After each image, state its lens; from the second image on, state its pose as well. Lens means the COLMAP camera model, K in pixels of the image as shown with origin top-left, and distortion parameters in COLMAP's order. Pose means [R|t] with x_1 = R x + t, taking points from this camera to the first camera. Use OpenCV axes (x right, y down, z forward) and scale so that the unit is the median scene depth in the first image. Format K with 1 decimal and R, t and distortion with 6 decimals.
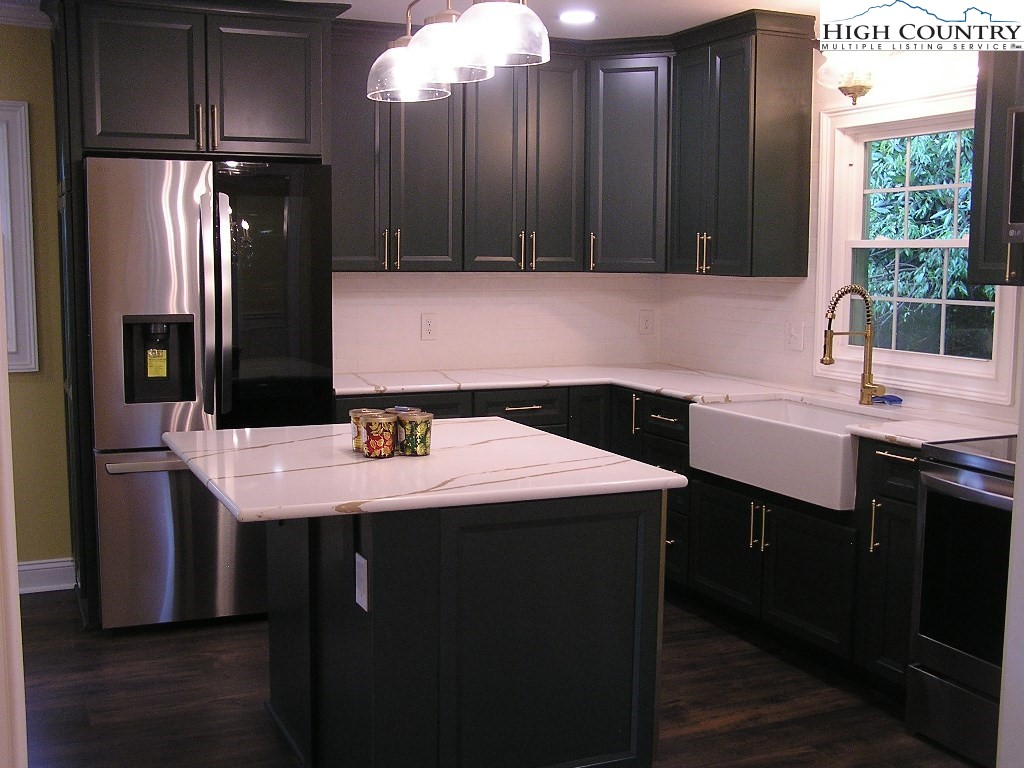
lens RADIAL K [[1107.8, 0, 510.2], [0, 1107.8, 379.0], [0, 0, 1]] dist [-0.141441, 0.000000]
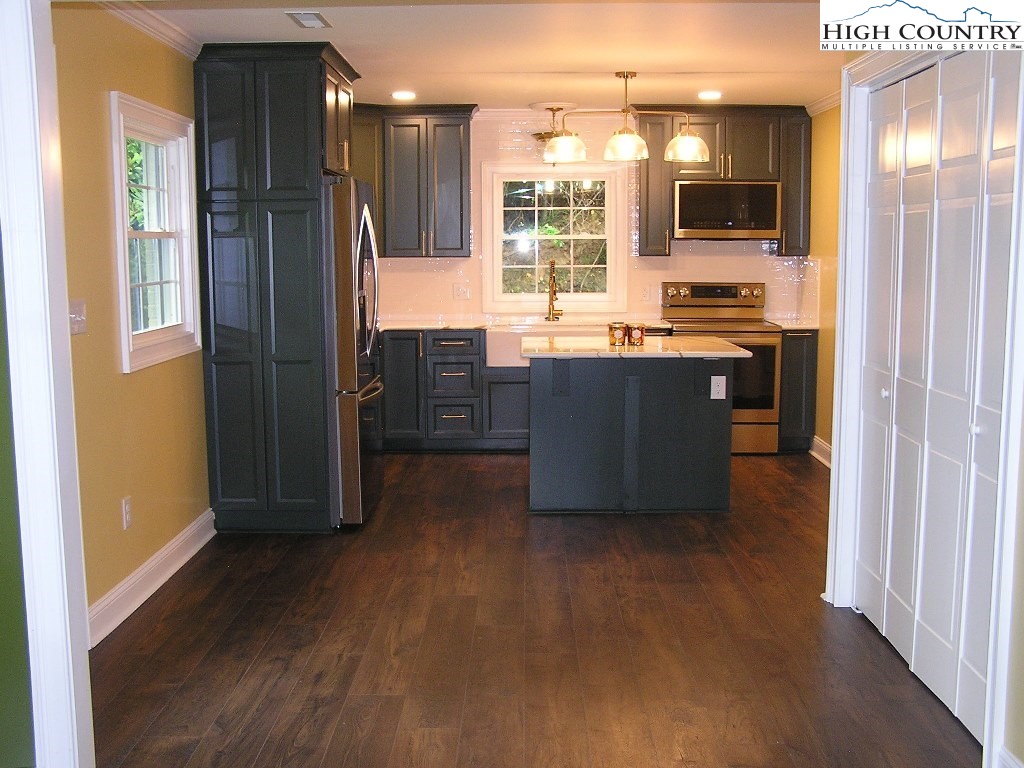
lens RADIAL K [[1161.8, 0, 511.8], [0, 1161.8, 381.5], [0, 0, 1]] dist [-0.110755, 0.000000]
pose [[0.409362, -0.117124, 0.904823, -1.540249], [0.102732, 0.991336, 0.081844, -0.045694], [-0.906570, 0.059450, 0.417848, 0.210174]]
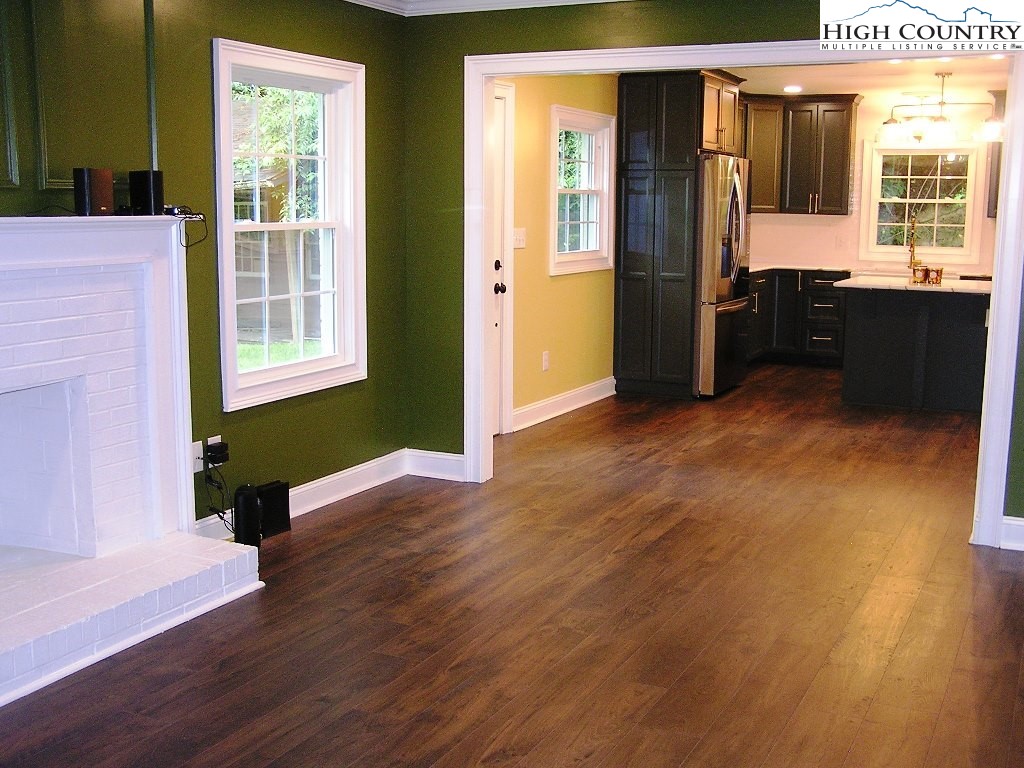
lens RADIAL K [[1161.8, 0, 513.8], [0, 1161.8, 393.1], [0, 0, 1]] dist [-0.110755, 0.000000]
pose [[0.766562, -0.106379, 0.633298, -1.914408], [0.065063, 0.993975, 0.088210, 0.015375], [-0.638866, -0.026414, 0.768865, -0.364227]]
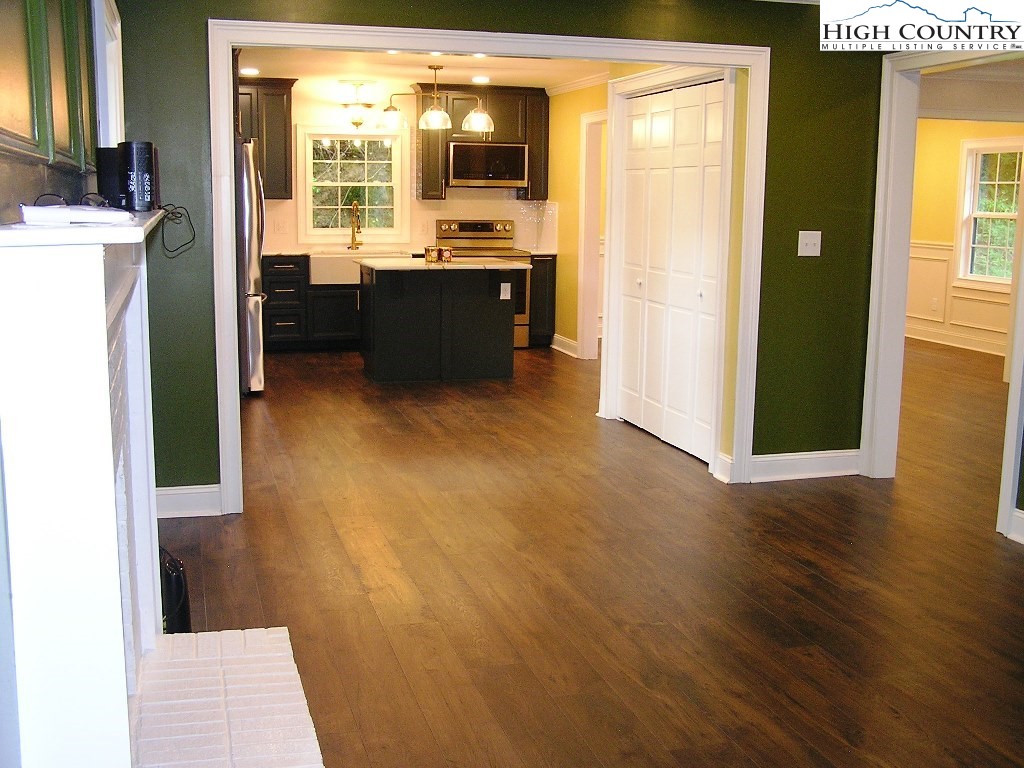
lens RADIAL K [[1161.8, 0, 506.0], [0, 1161.8, 382.3], [0, 0, 1]] dist [-0.110755, 0.000000]
pose [[0.138017, -0.166167, 0.976391, -2.195575], [0.093392, 0.983617, 0.154195, -0.053370], [-0.986017, 0.069906, 0.151275, 0.279896]]
